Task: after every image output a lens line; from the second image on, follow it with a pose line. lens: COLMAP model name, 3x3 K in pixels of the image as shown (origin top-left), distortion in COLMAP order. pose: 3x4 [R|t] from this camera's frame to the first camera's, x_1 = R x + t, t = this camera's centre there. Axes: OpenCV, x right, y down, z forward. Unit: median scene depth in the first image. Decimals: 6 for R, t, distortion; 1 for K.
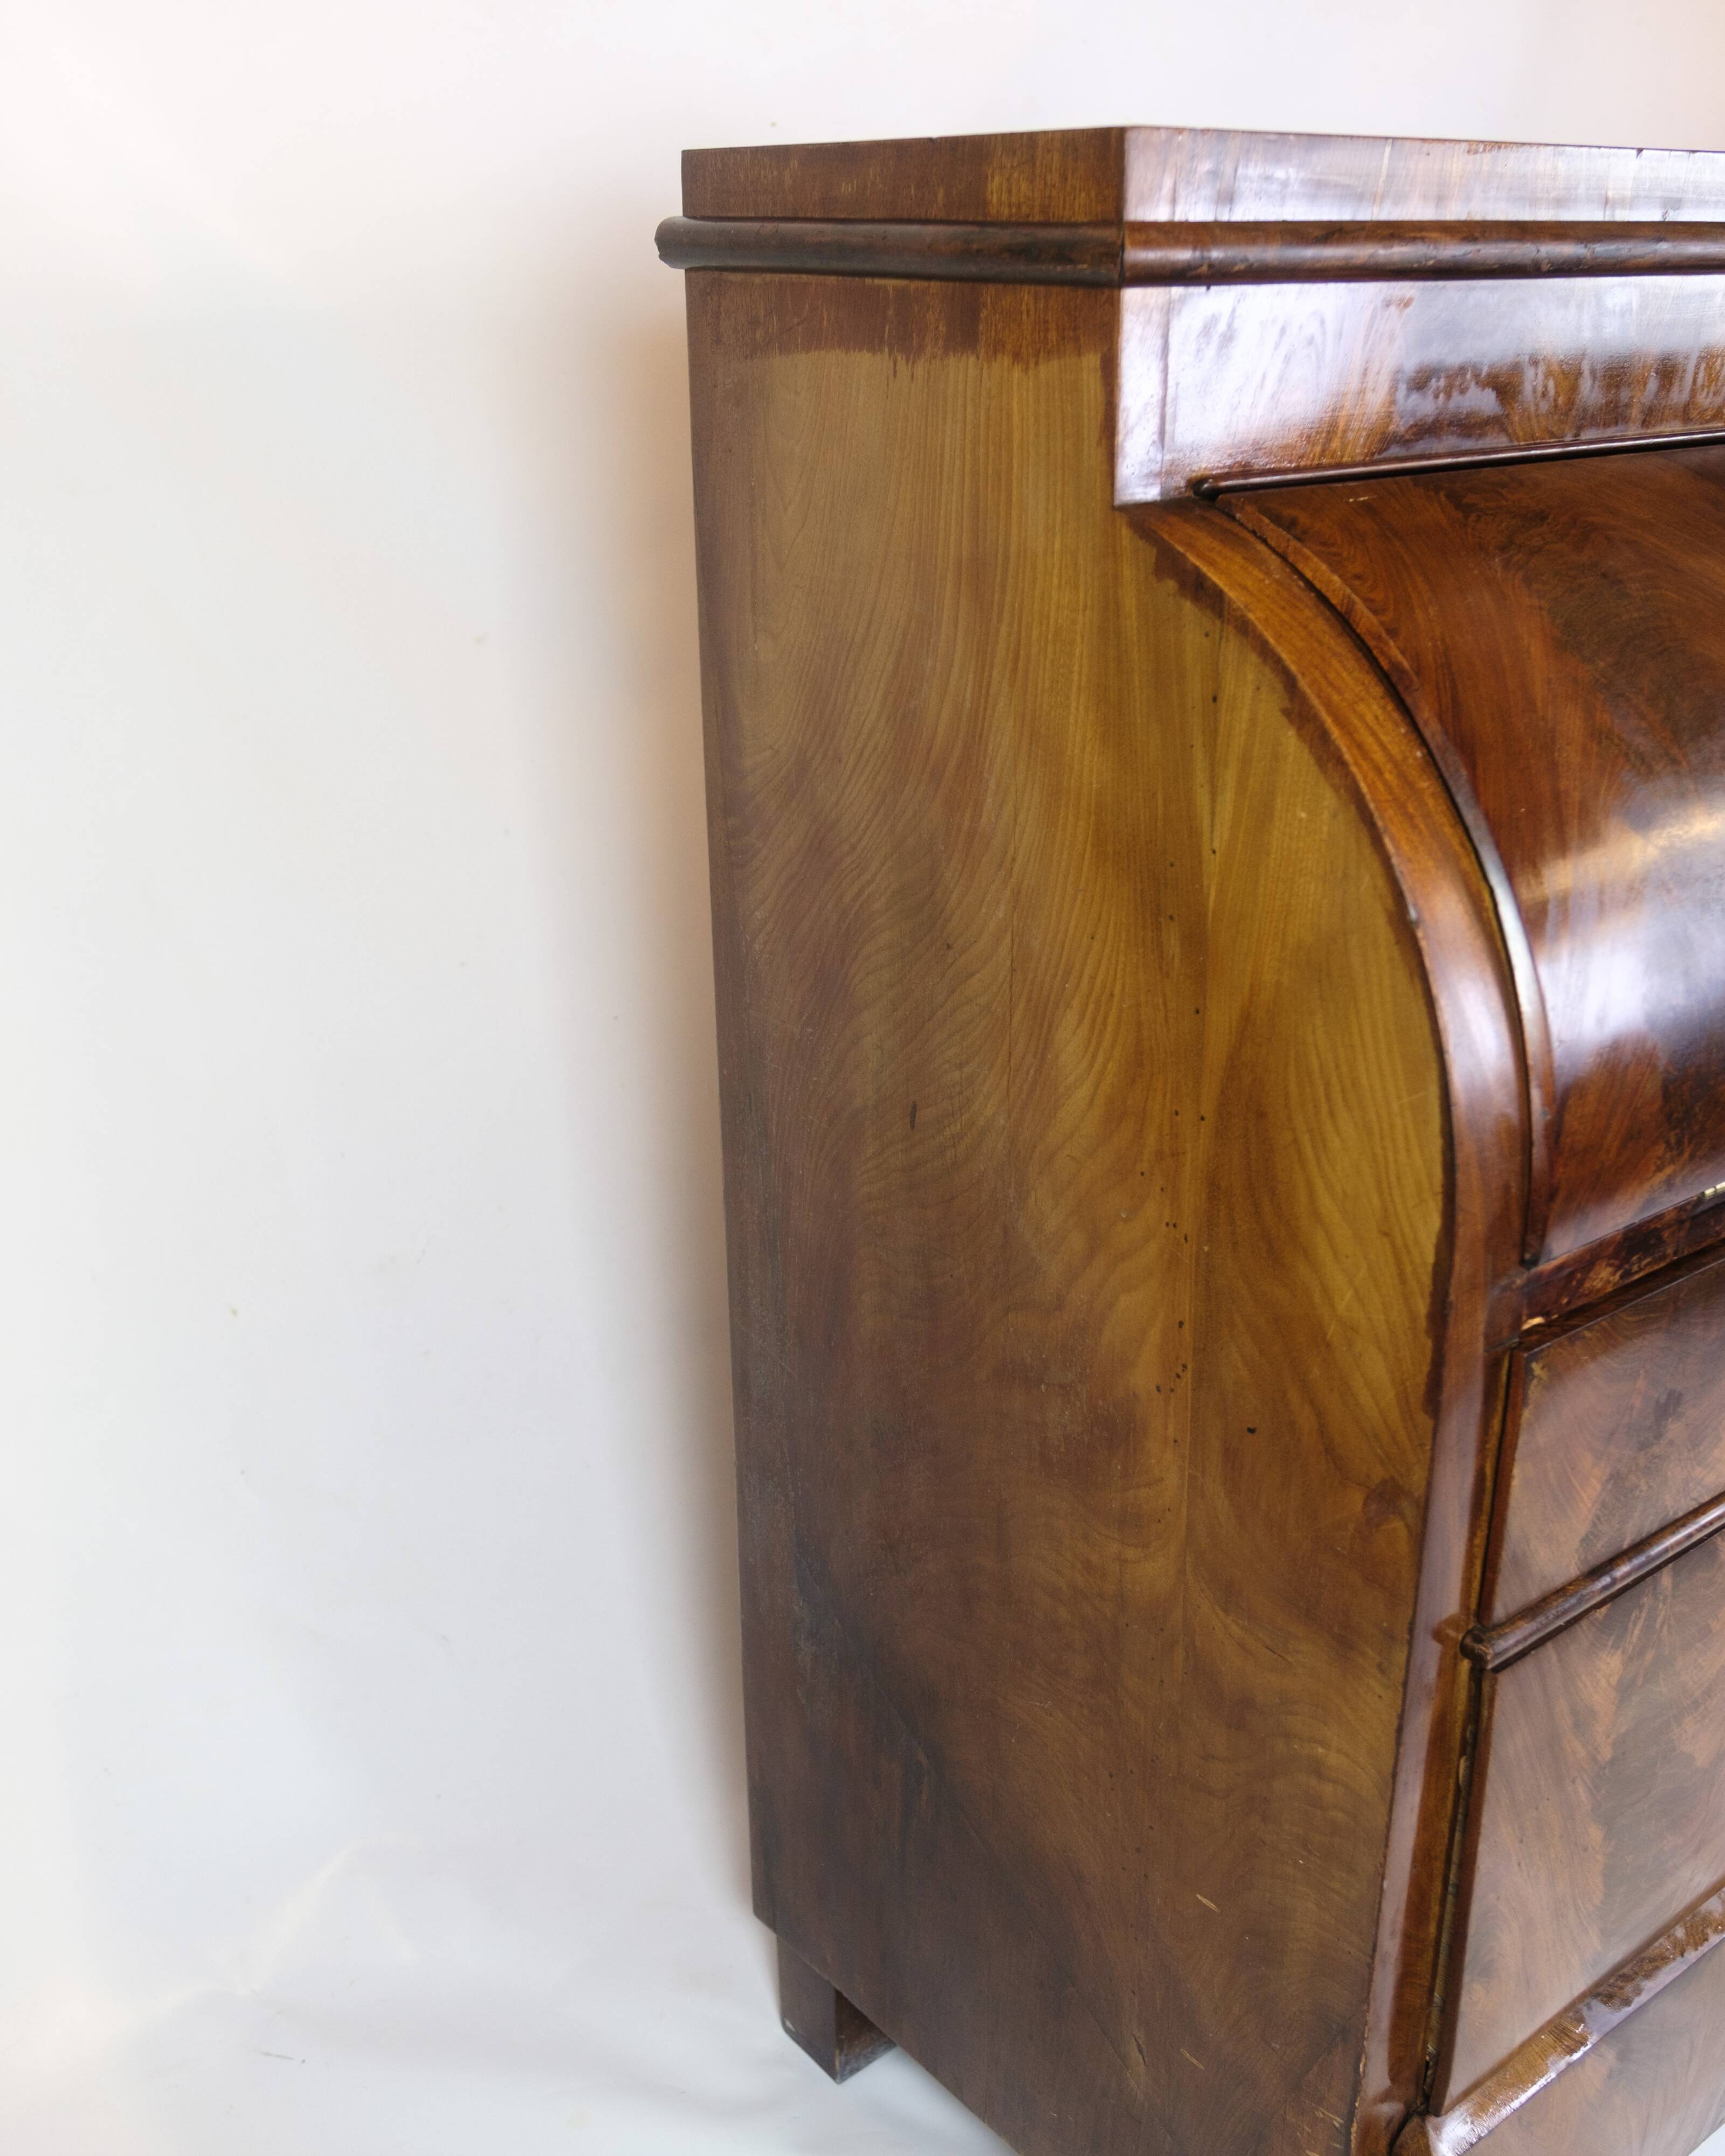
lens RADIAL K [[2250.7, 0, 920.5], [0, 2250.7, 1273.5], [0, 0, 1]] dist [-0.002684, 0.000000]
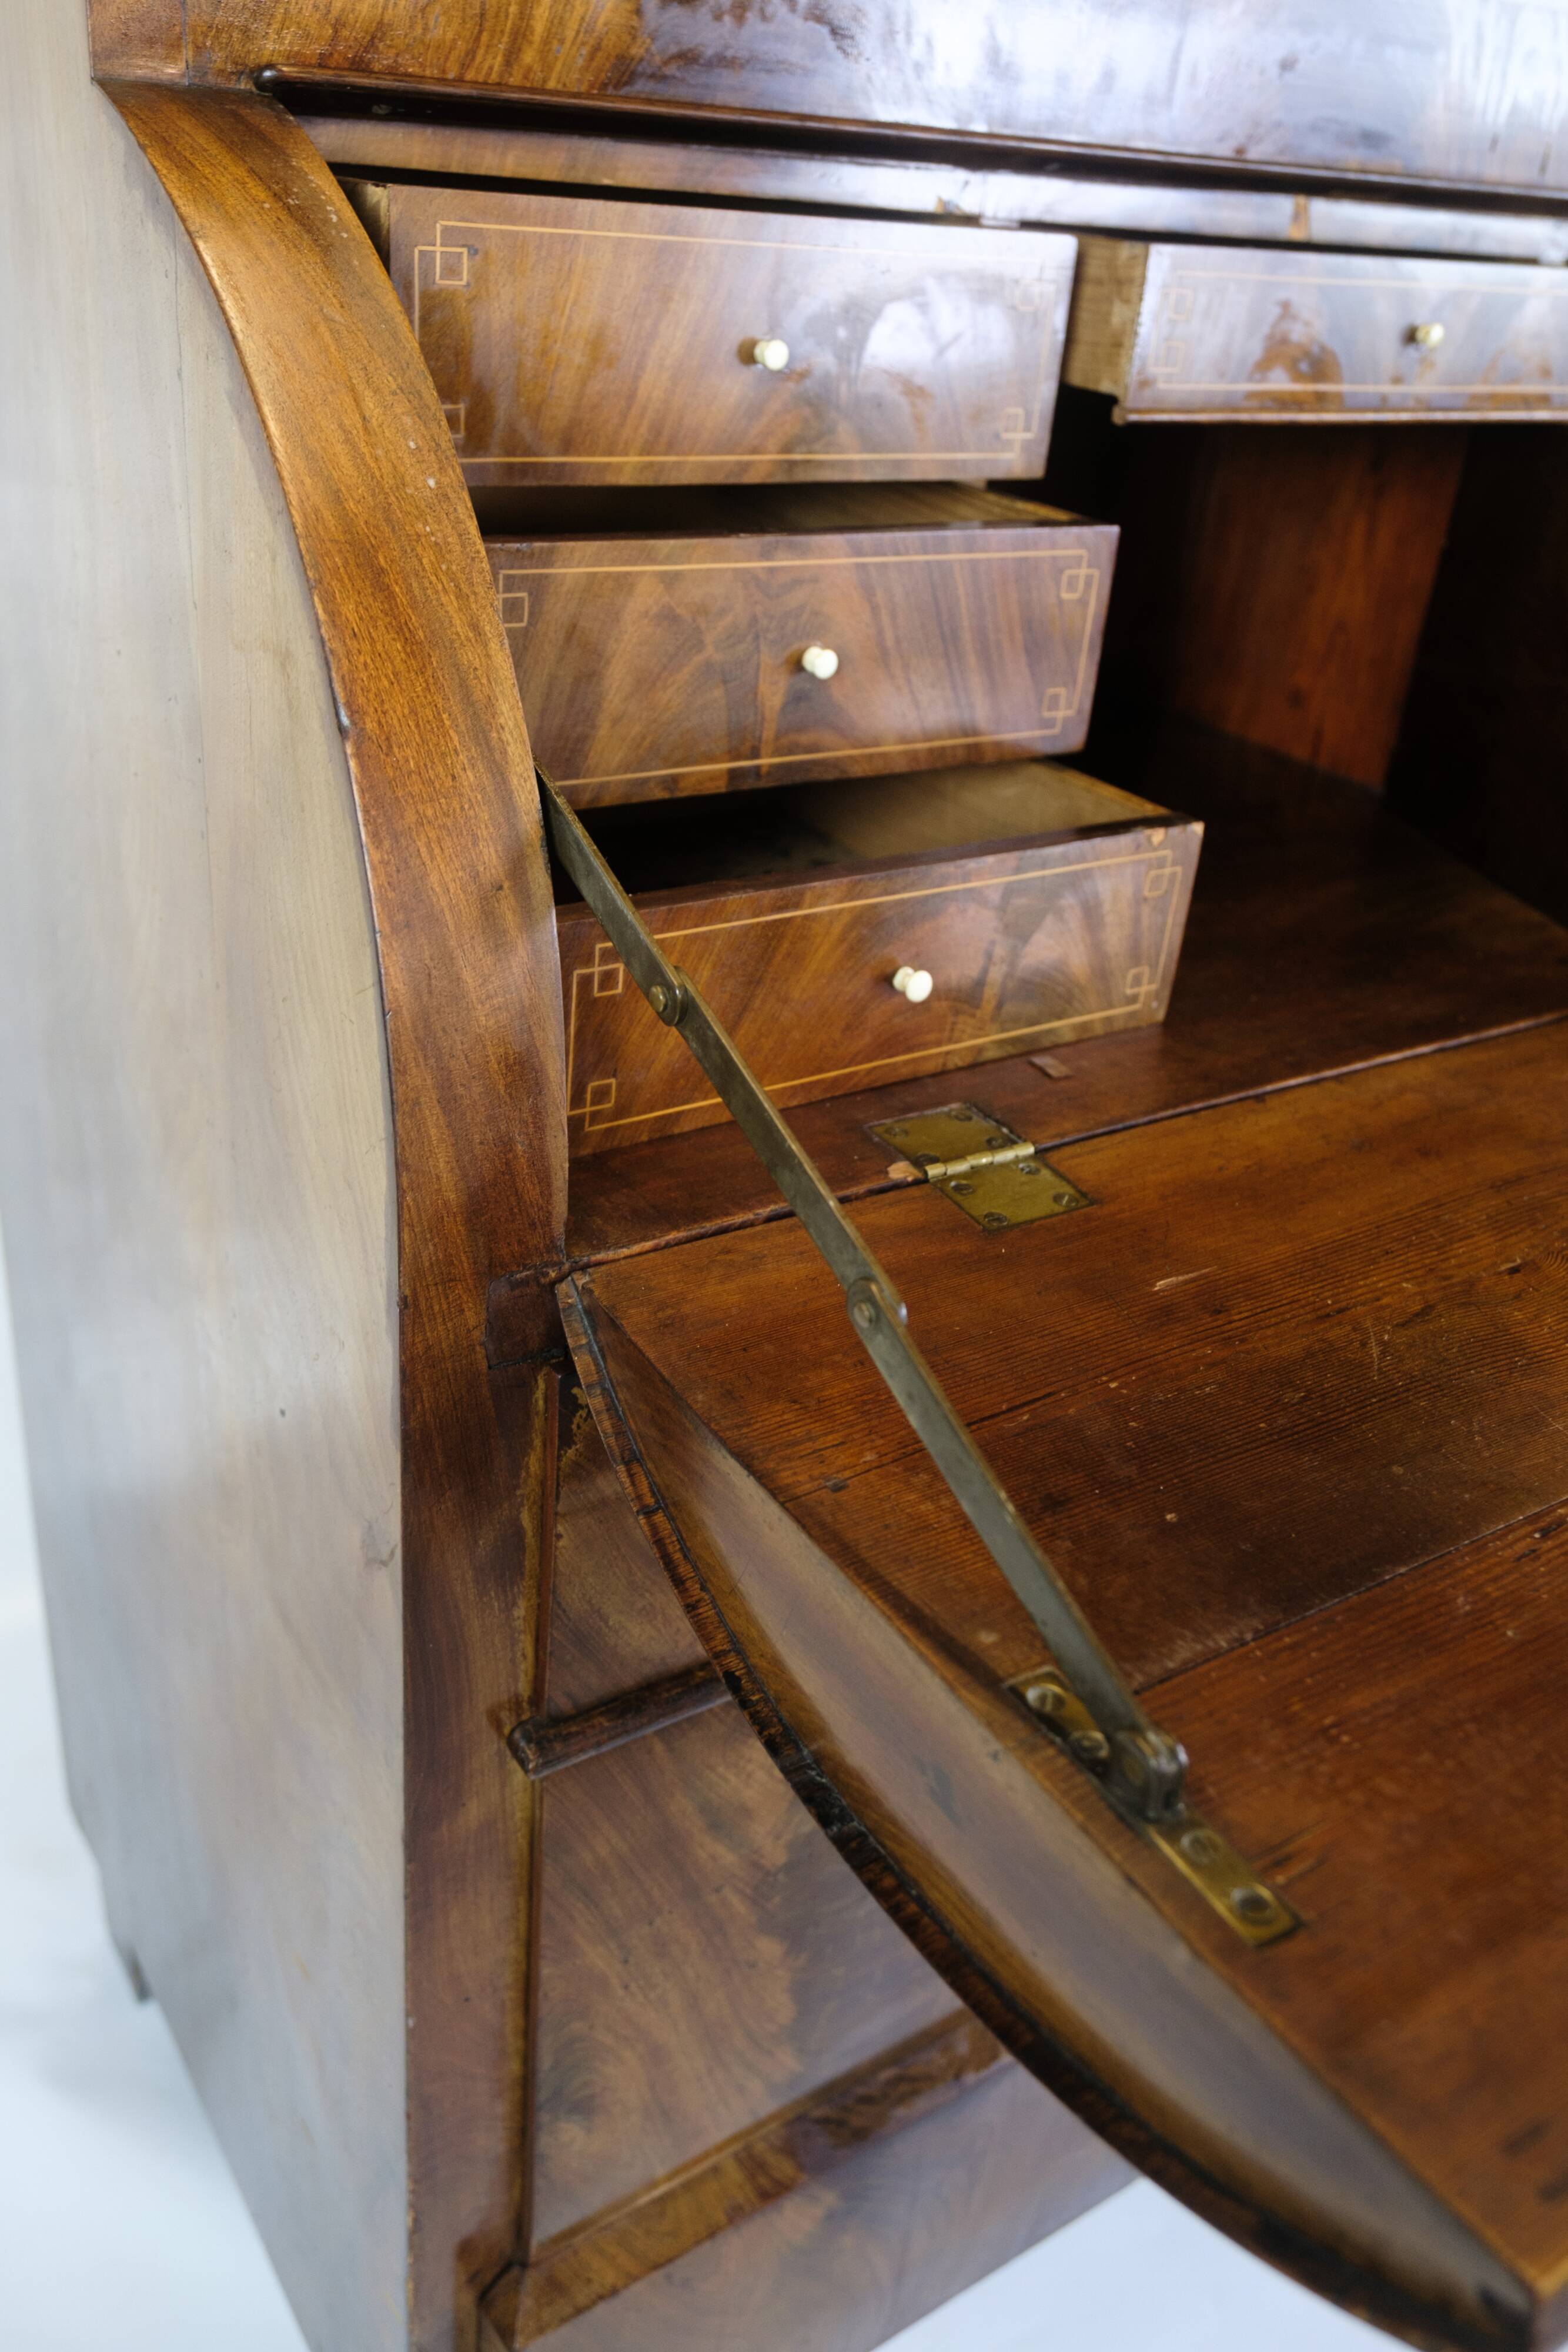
lens RADIAL K [[1958.4, 0, 778.6], [0, 1958.4, 1203.7], [0, 0, 1]] dist [-0.012050, -0.006862]
pose [[0.989724, 0.131451, -0.056284, 0.324524], [-0.127467, 0.989417, 0.069327, -0.061406], [0.064801, -0.061440, 0.996005, 0.352817]]
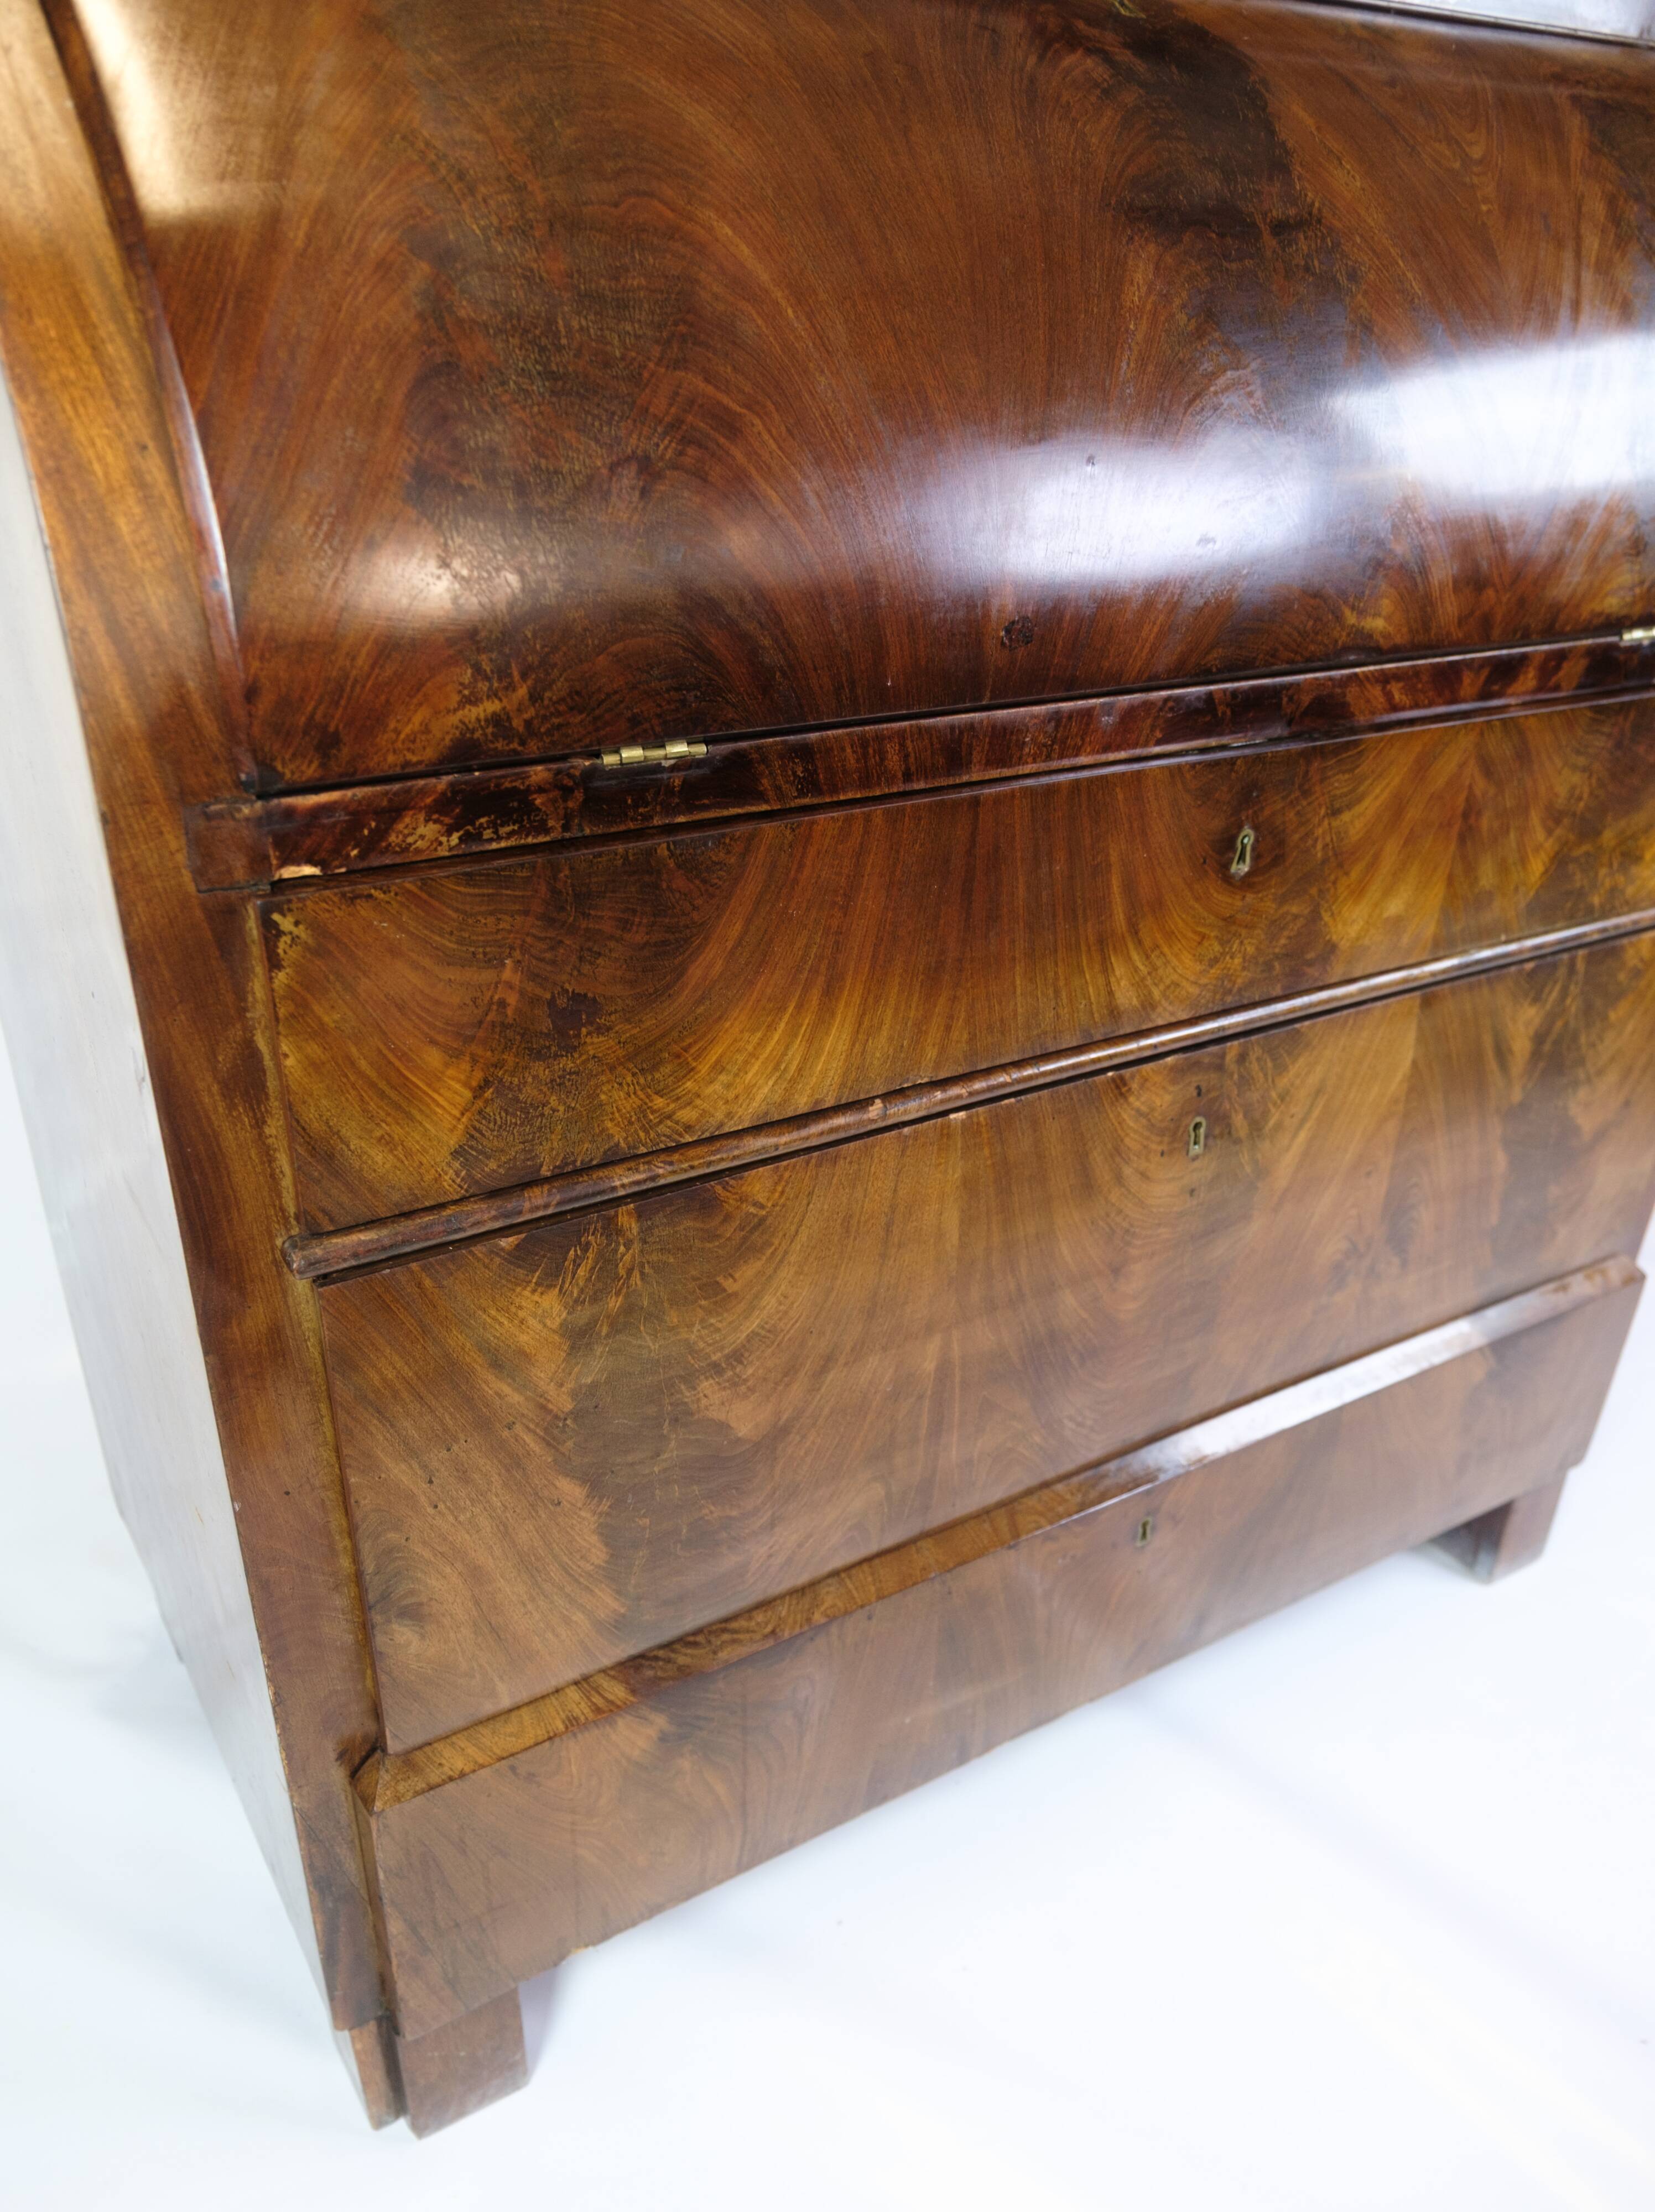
lens RADIAL K [[1712.2, 0, 837.6], [0, 1712.2, 1262.4], [0, 0, 1]] dist [-0.023468, 0.014096]
pose [[0.990227, 0.099450, -0.097778, 0.498535], [-0.088762, 0.990162, 0.108169, 0.072570], [0.107574, -0.098433, 0.989312, 0.333876]]
